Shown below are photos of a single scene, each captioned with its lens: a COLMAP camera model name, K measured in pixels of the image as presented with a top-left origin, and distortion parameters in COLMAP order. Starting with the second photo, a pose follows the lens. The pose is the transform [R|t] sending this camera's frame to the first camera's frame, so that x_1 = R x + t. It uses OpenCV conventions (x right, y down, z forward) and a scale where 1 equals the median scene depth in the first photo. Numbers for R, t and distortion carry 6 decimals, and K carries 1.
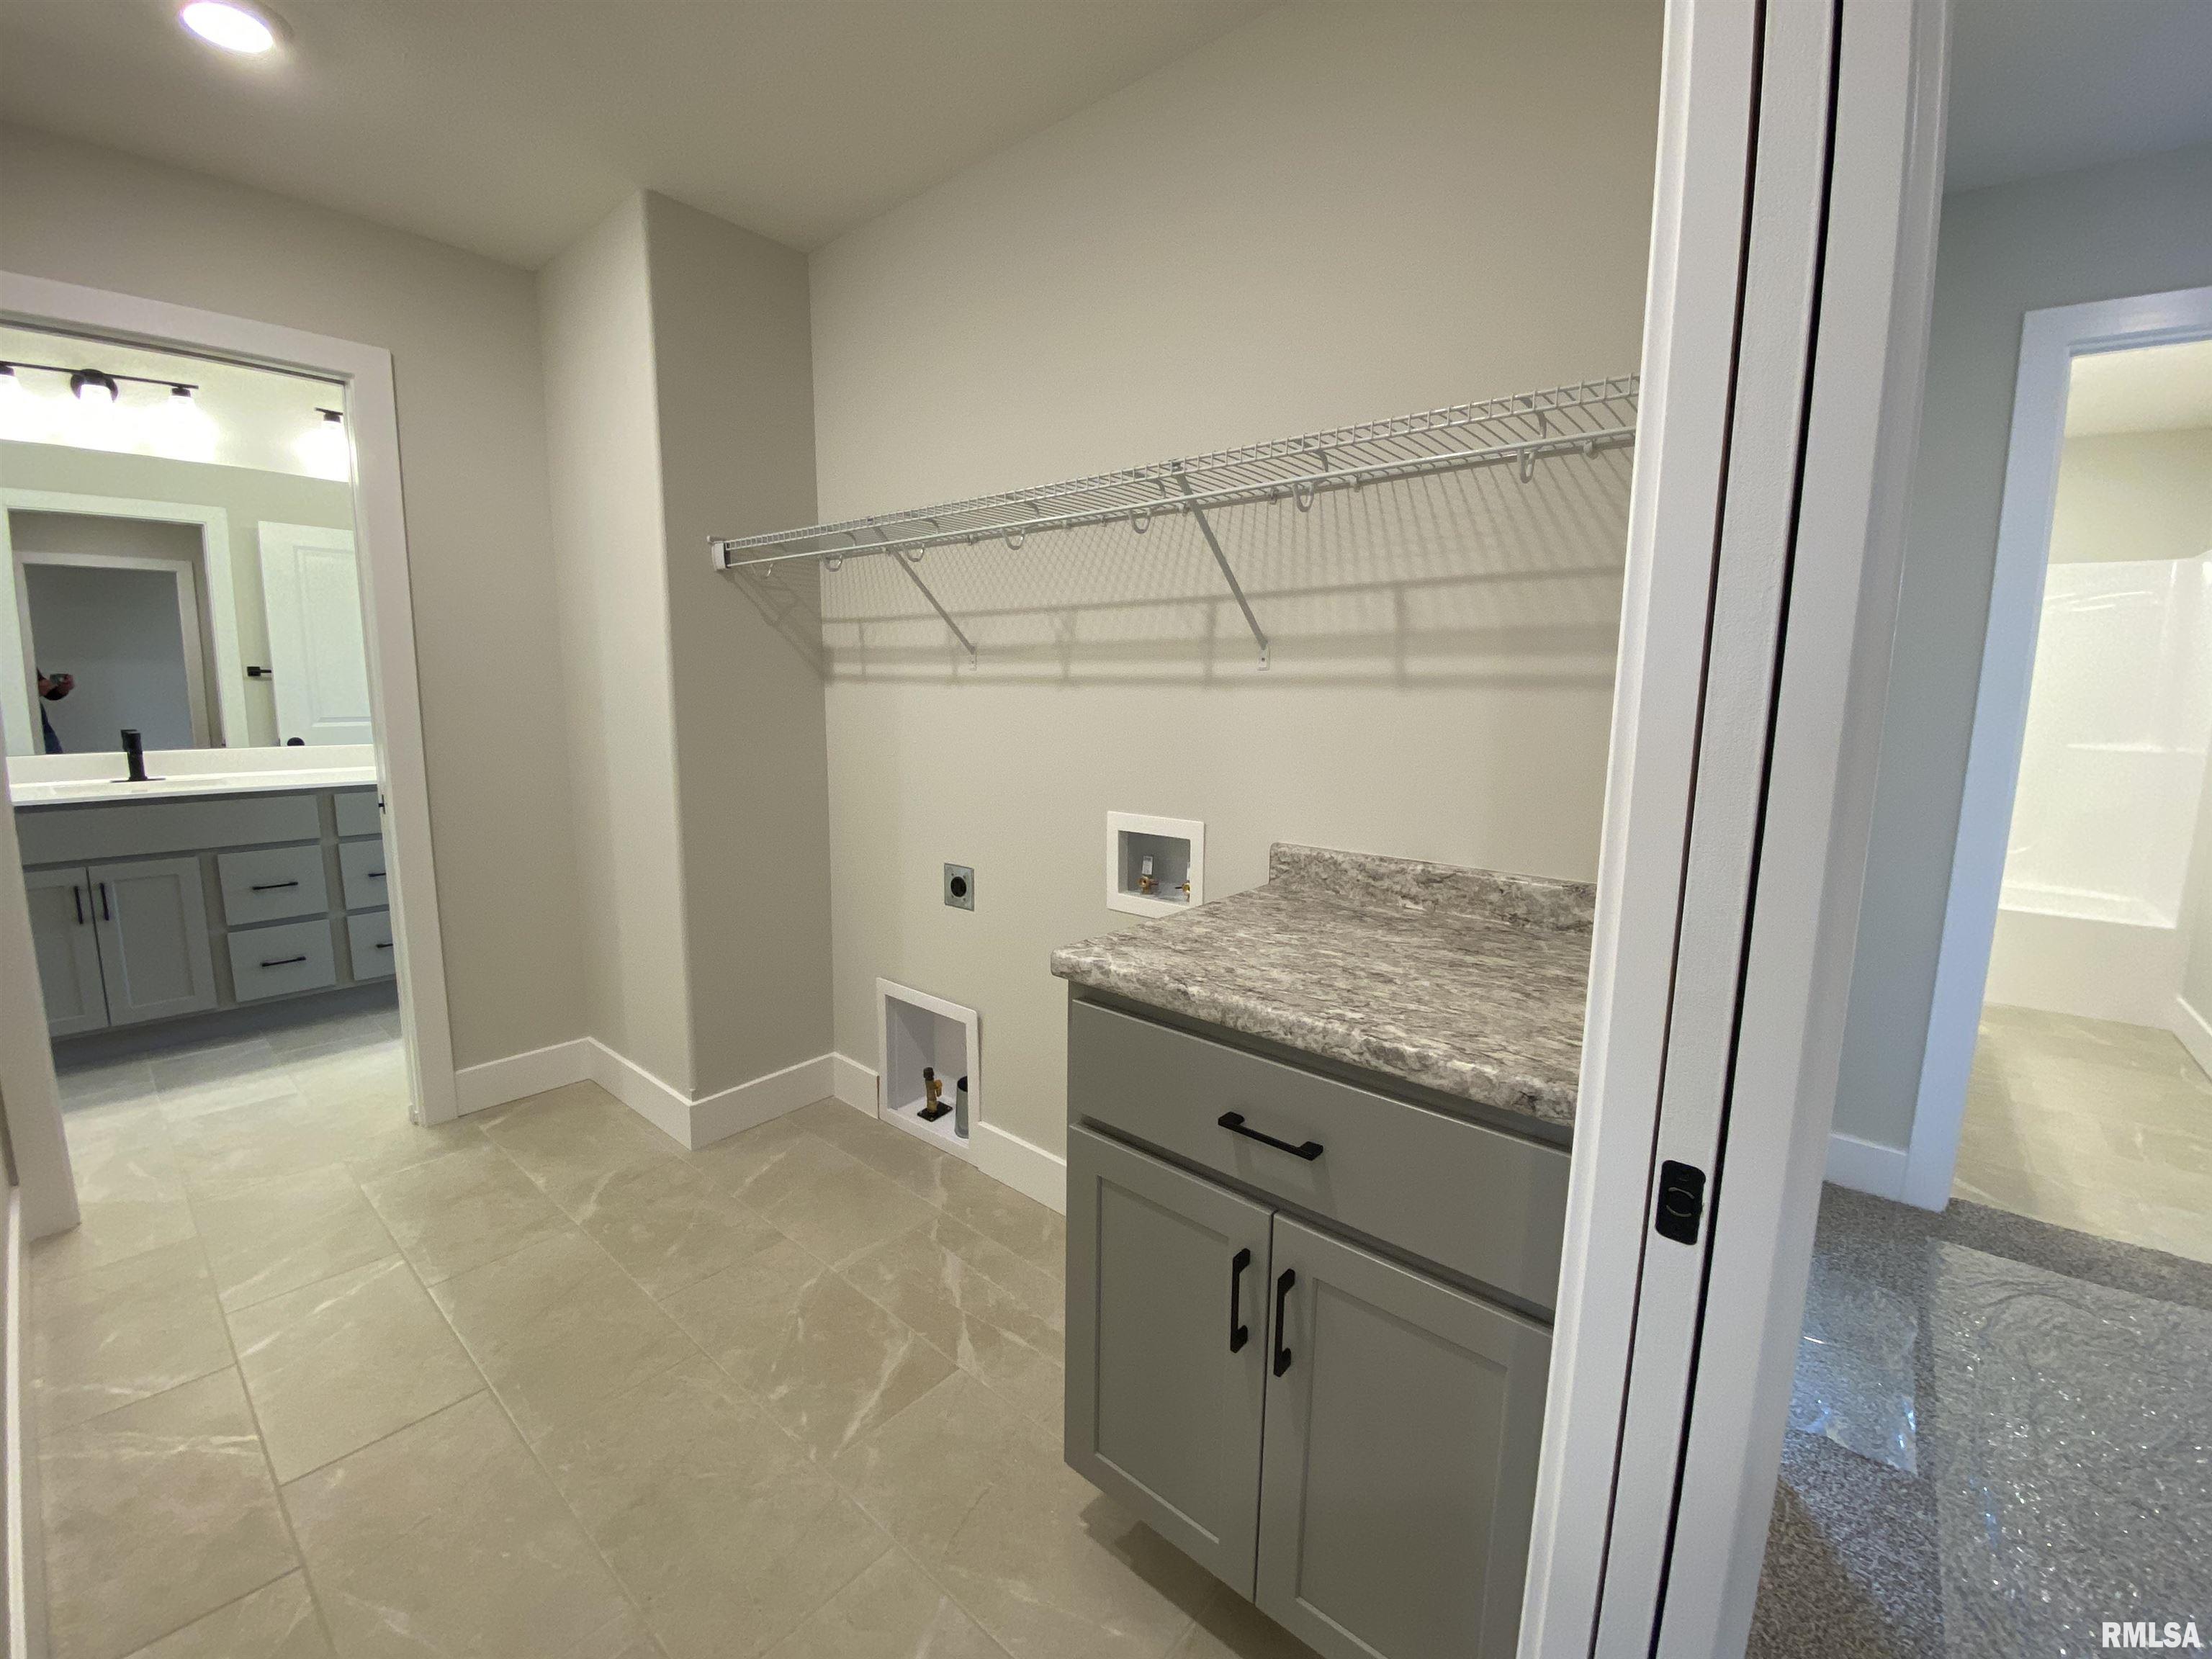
lens RADIAL K [[918.0, 0, 1106.0], [0, 918.0, 829.5], [0, 0, 1]] dist [0.034232, -0.030894]
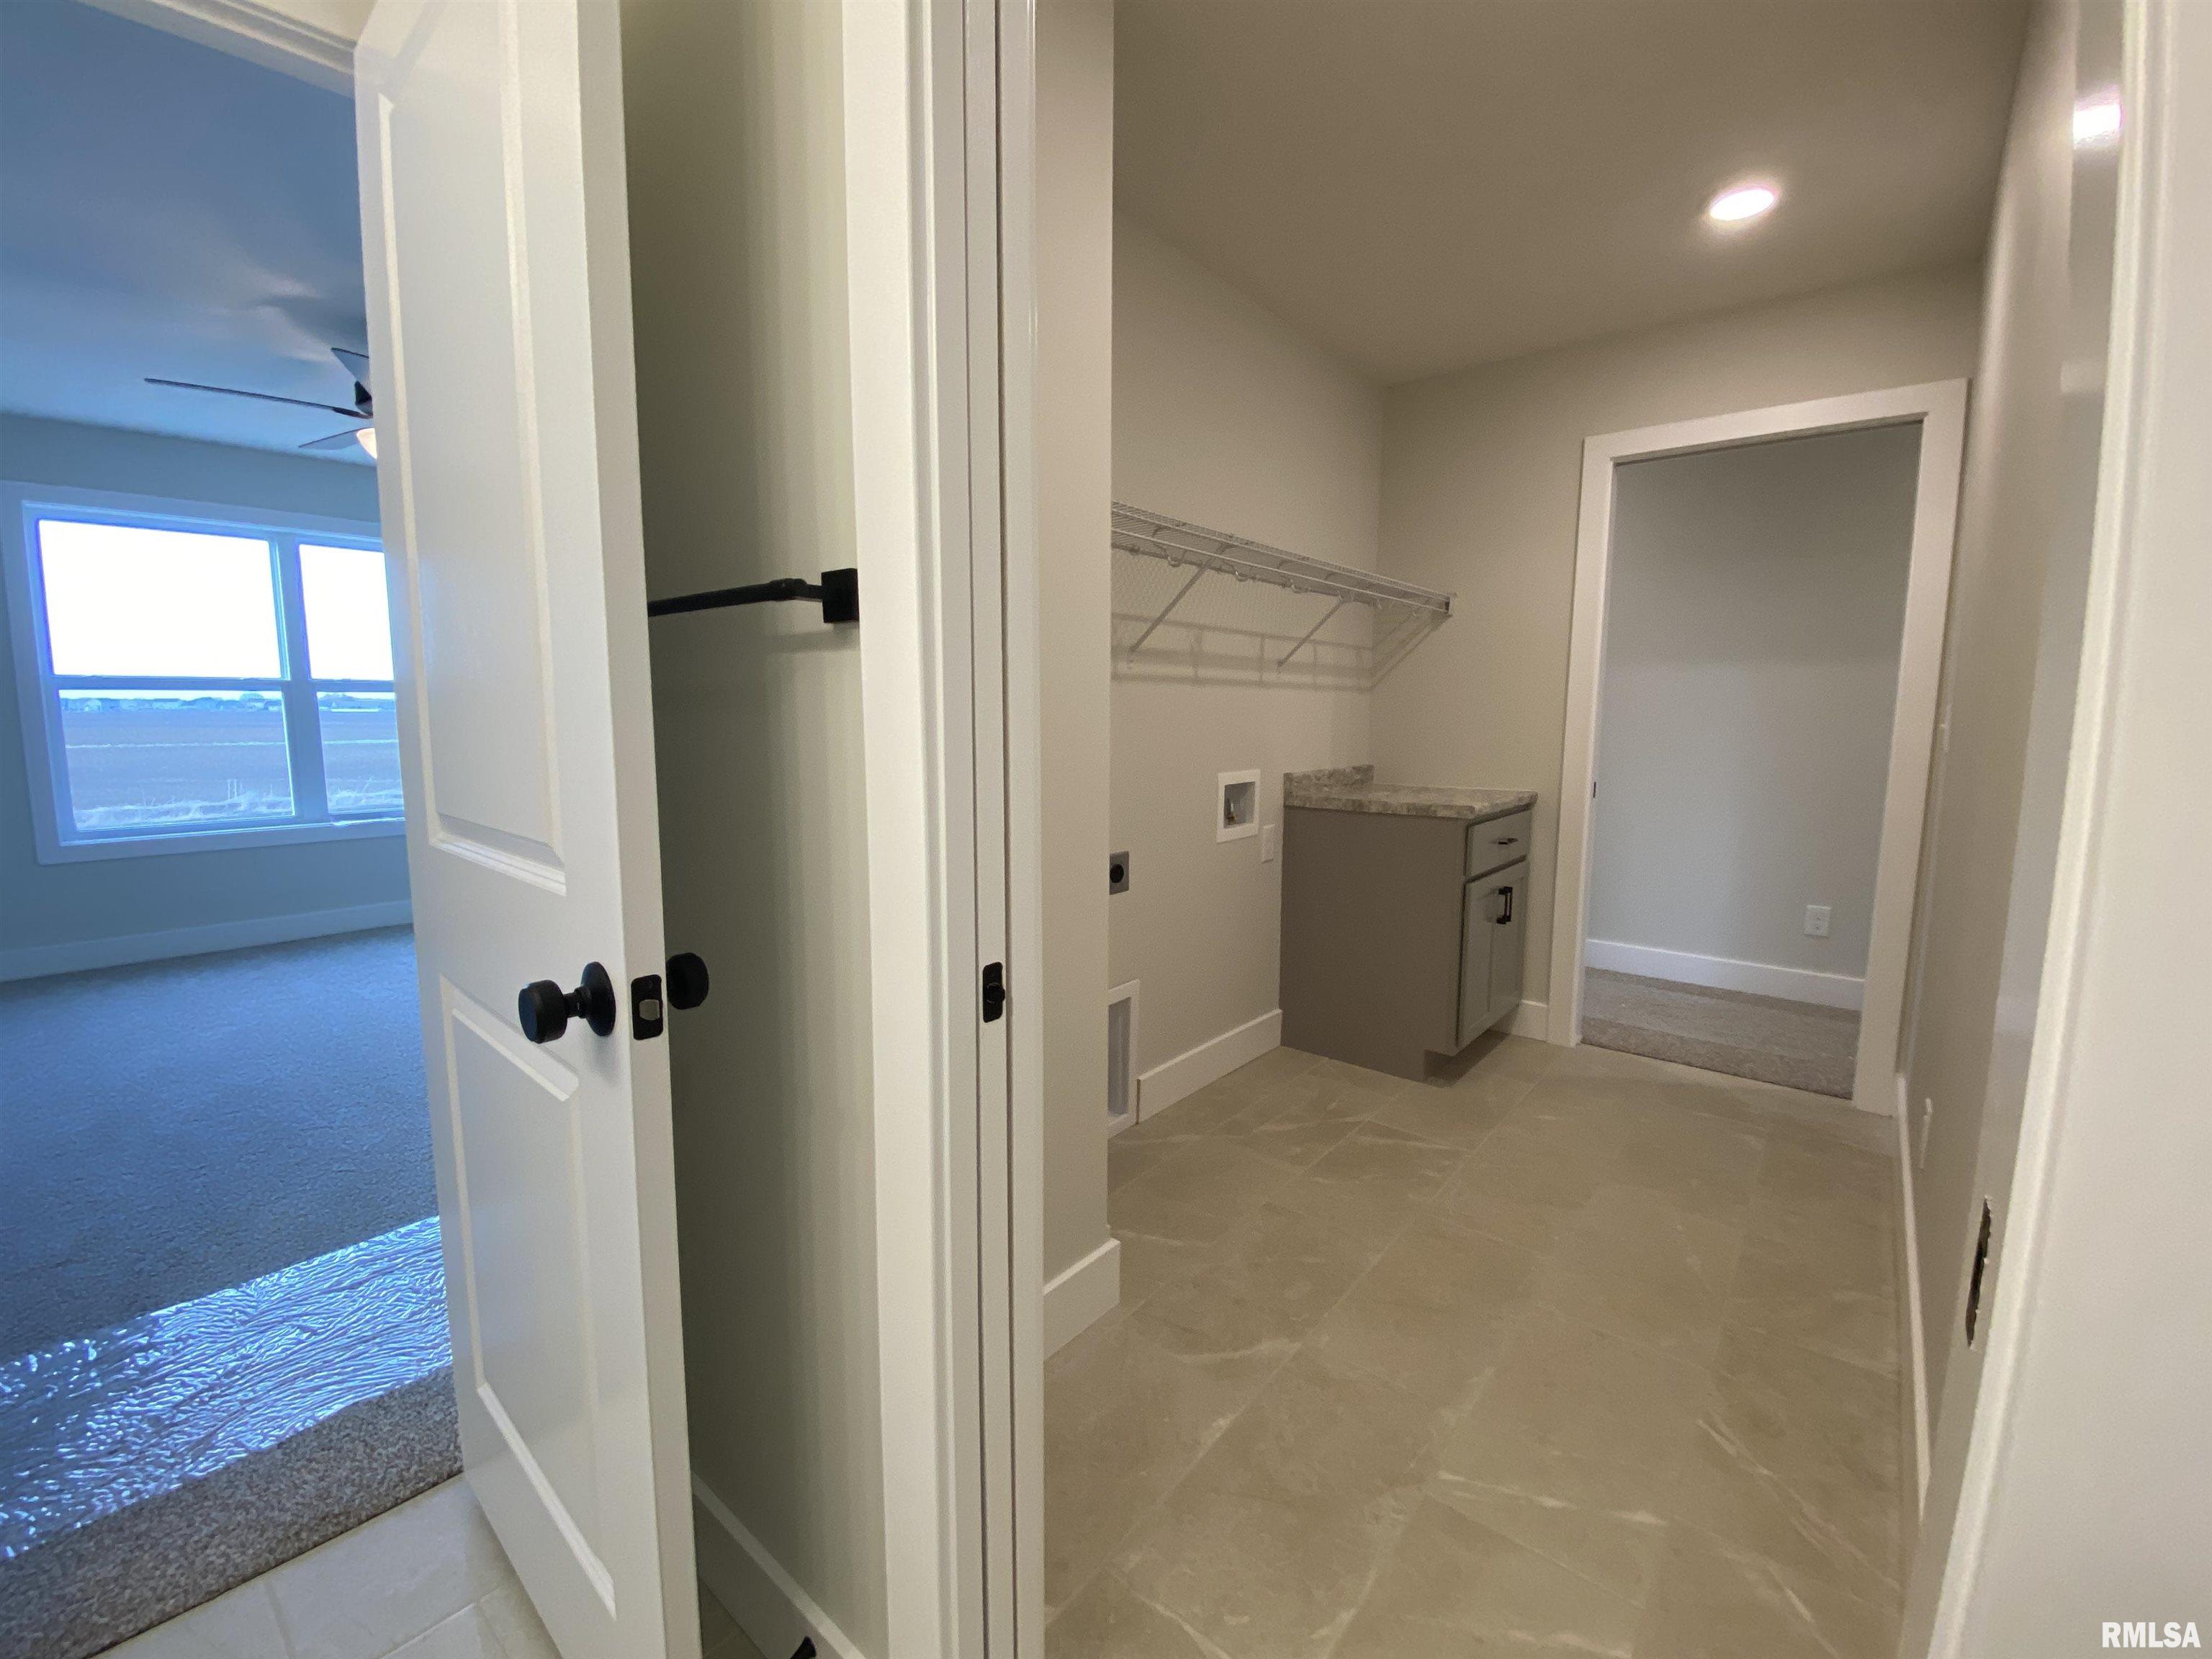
lens RADIAL K [[902.0, 0, 1108.8], [0, 902.0, 787.5], [0, 0, 1]] dist [0.000018, 0.000054]
pose [[-0.019056, -0.124866, 0.991991, -1.398345], [0.115494, 0.985254, 0.126237, -0.197357], [-0.993125, 0.116974, -0.004354, 1.198290]]
